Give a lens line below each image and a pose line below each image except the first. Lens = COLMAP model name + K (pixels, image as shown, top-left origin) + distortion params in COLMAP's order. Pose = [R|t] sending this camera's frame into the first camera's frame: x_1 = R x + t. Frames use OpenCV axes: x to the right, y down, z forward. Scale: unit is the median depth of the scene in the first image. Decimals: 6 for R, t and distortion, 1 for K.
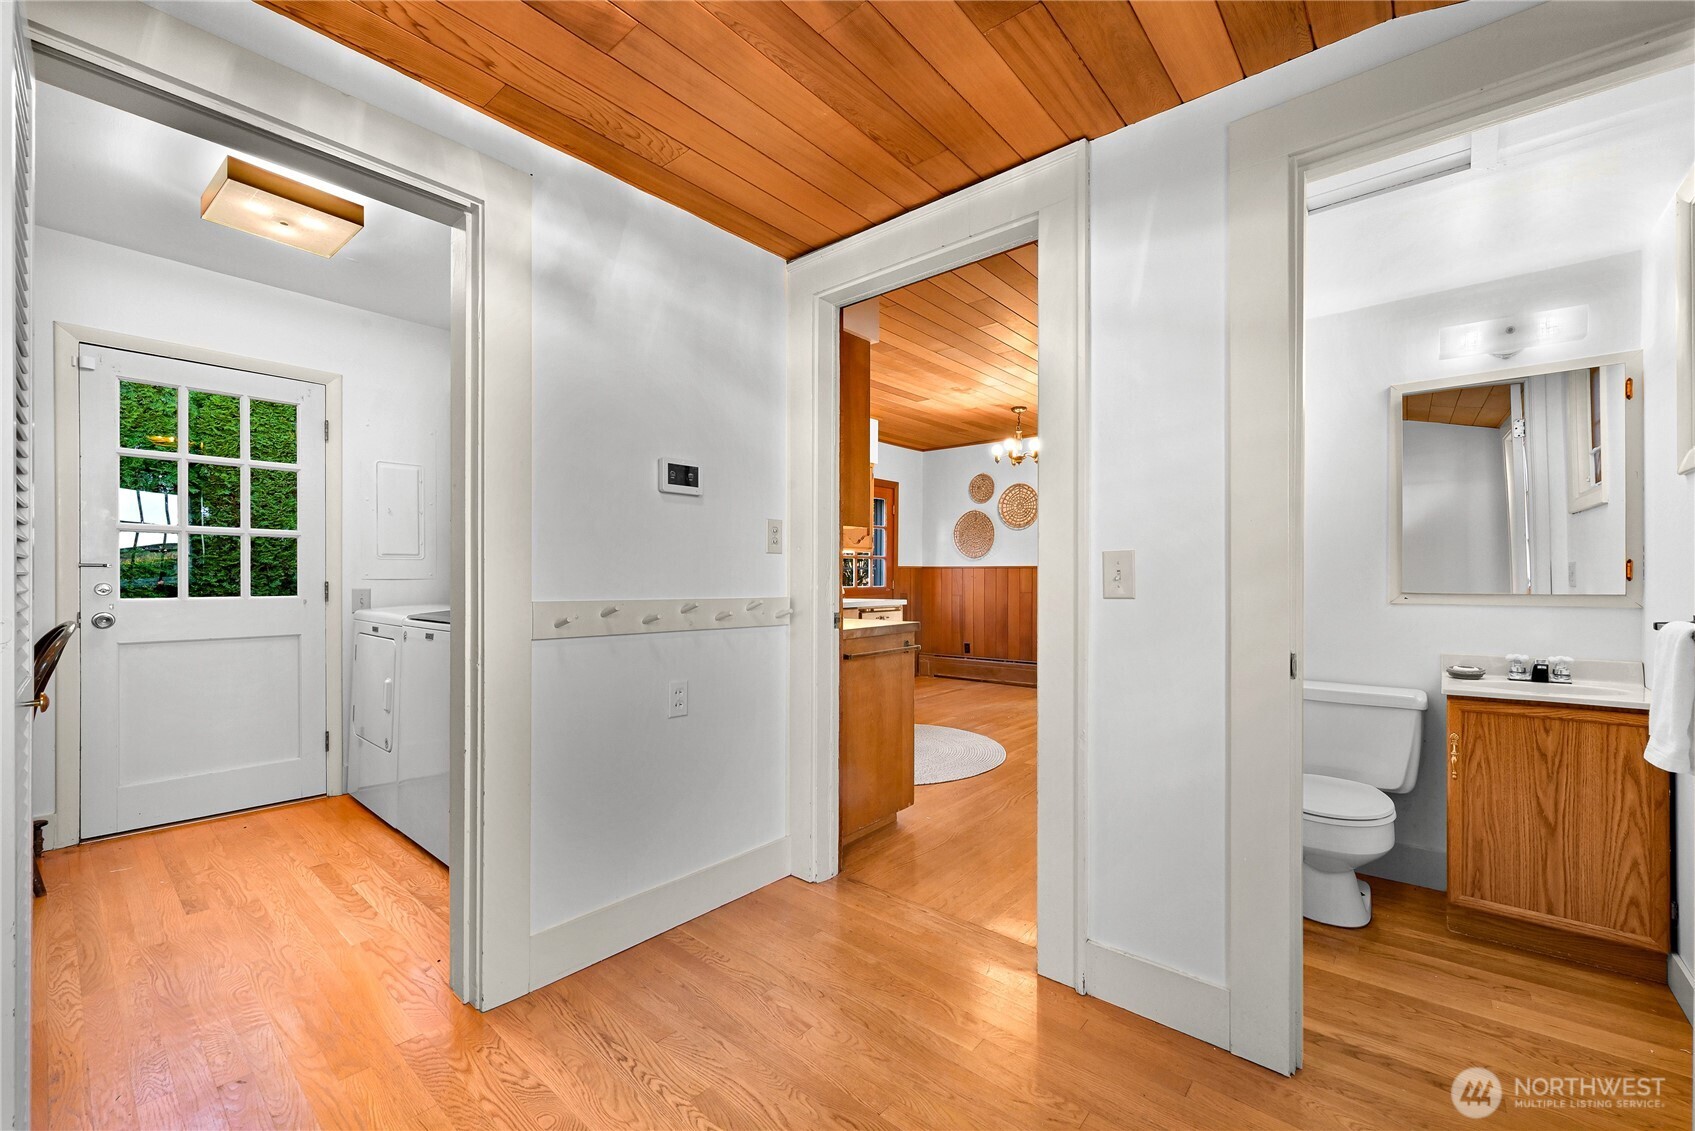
lens RADIAL K [[690.4, 0, 842.7], [0, 690.4, 572.1], [0, 0, 1]] dist [0.000318, 0.000001]
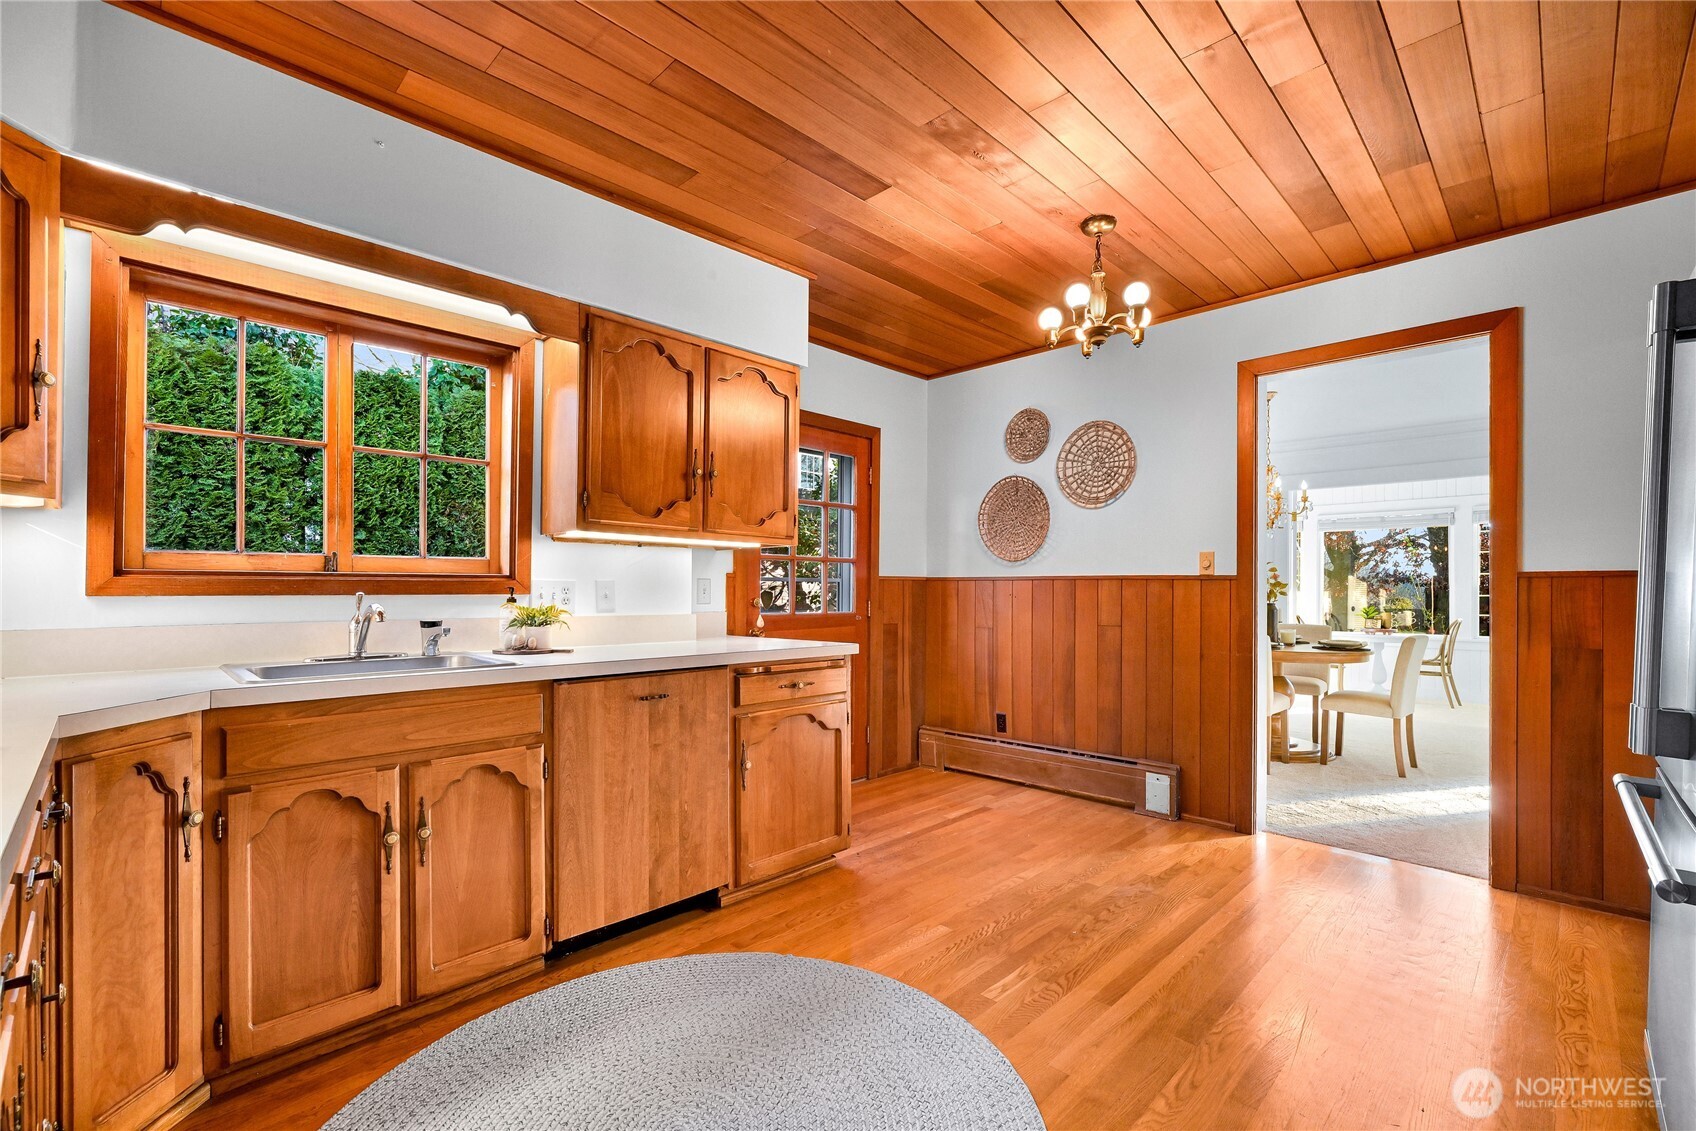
lens RADIAL K [[761.2, 0, 853.0], [0, 761.2, 574.4], [0, 0, 1]] dist [-0.000746, -0.000029]
pose [[0.998699, 0.004106, -0.050835, 0.092217], [-0.004960, 0.999848, -0.016686, 0.000653], [0.050759, 0.016917, 0.998568, 0.380863]]
